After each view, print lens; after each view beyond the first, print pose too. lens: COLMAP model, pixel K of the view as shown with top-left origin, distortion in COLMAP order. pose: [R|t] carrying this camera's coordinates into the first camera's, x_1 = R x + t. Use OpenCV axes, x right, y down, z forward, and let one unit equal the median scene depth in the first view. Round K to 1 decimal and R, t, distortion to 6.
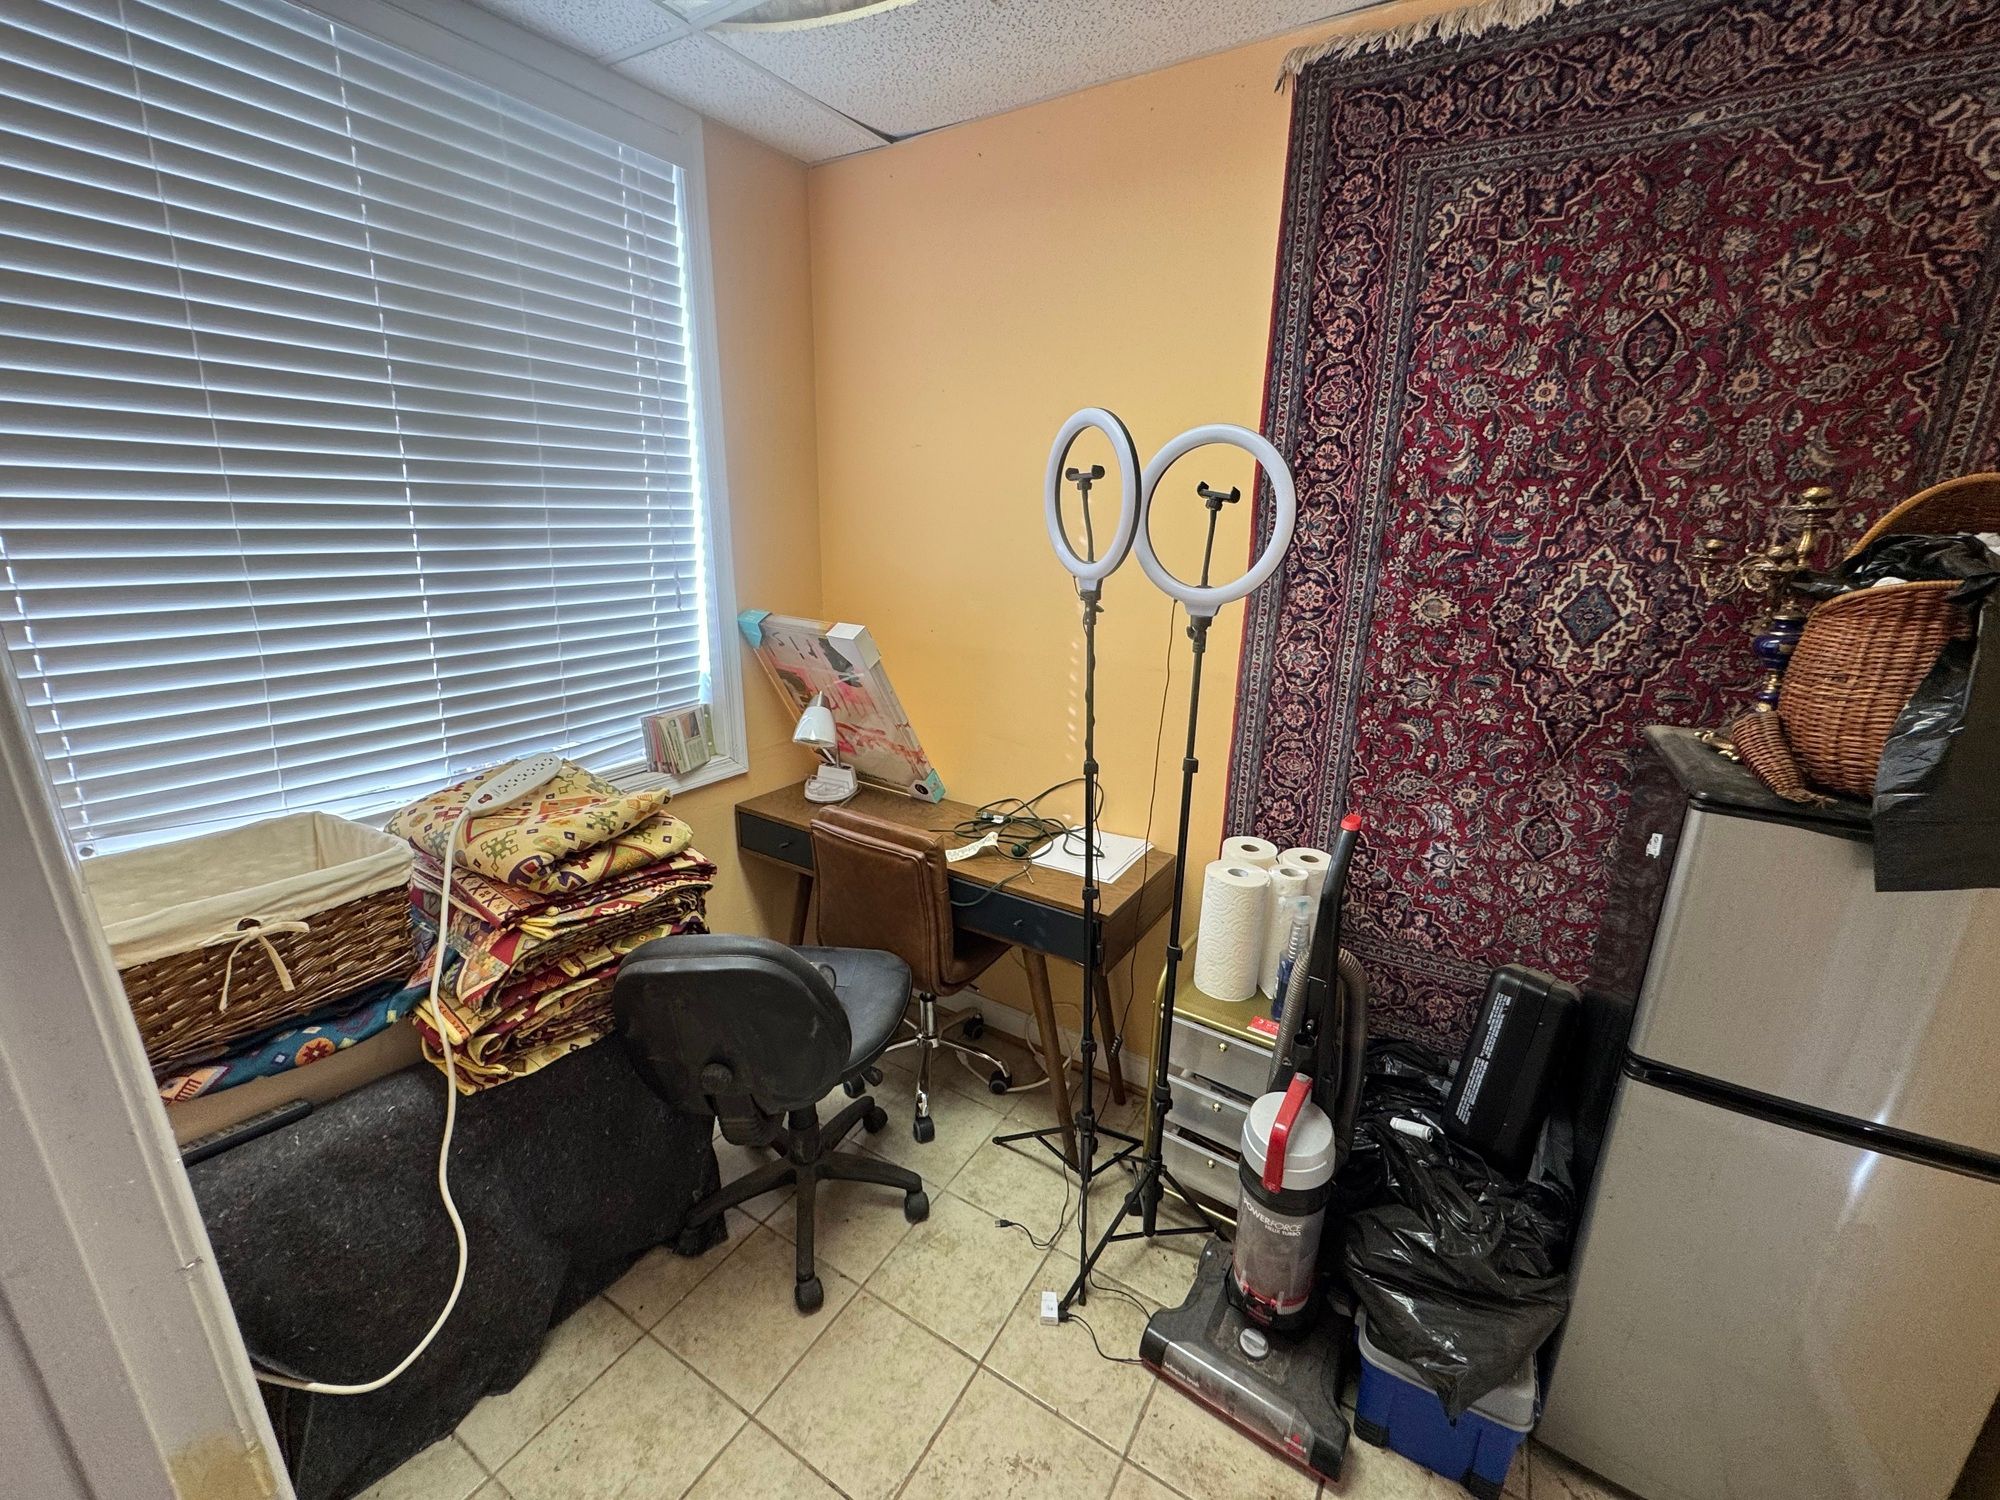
lens RADIAL K [[800.0, 0, 998.4], [0, 800.0, 749.6], [0, 0, 1]] dist [-0.002987, -0.000268]
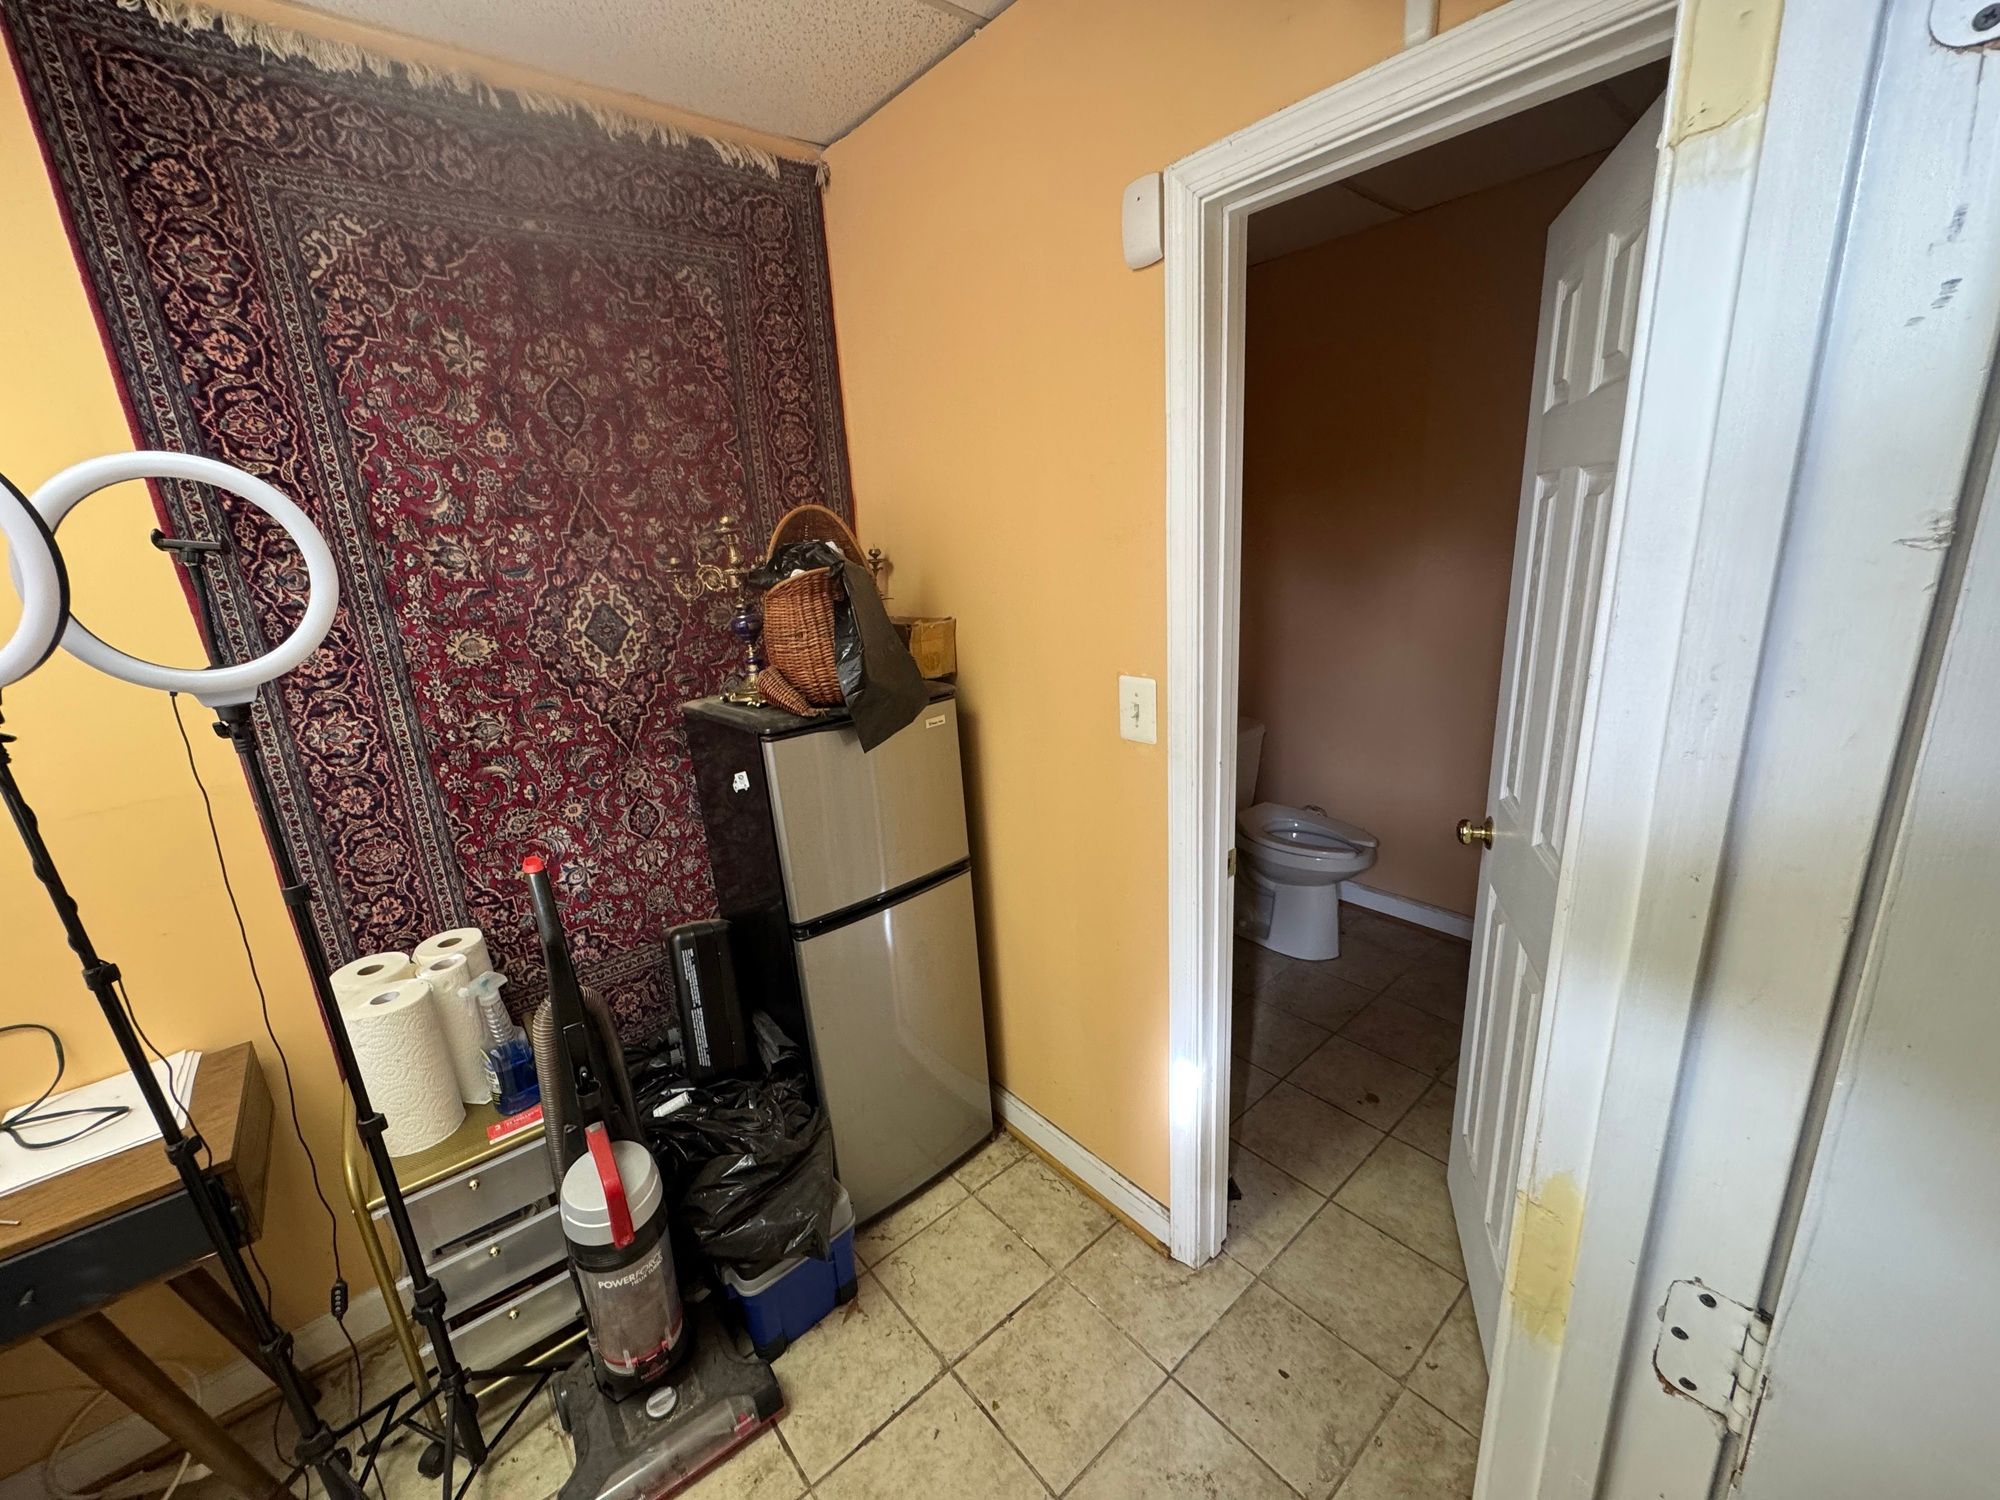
lens RADIAL K [[800.0, 0, 998.8], [0, 800.0, 750.7], [0, 0, 1]] dist [-0.002987, -0.000268]
pose [[0.294983, -0.284272, 0.912236, -0.216390], [0.331909, 0.925753, 0.181157, -0.022975], [-0.896003, 0.249342, 0.367434, 0.088199]]
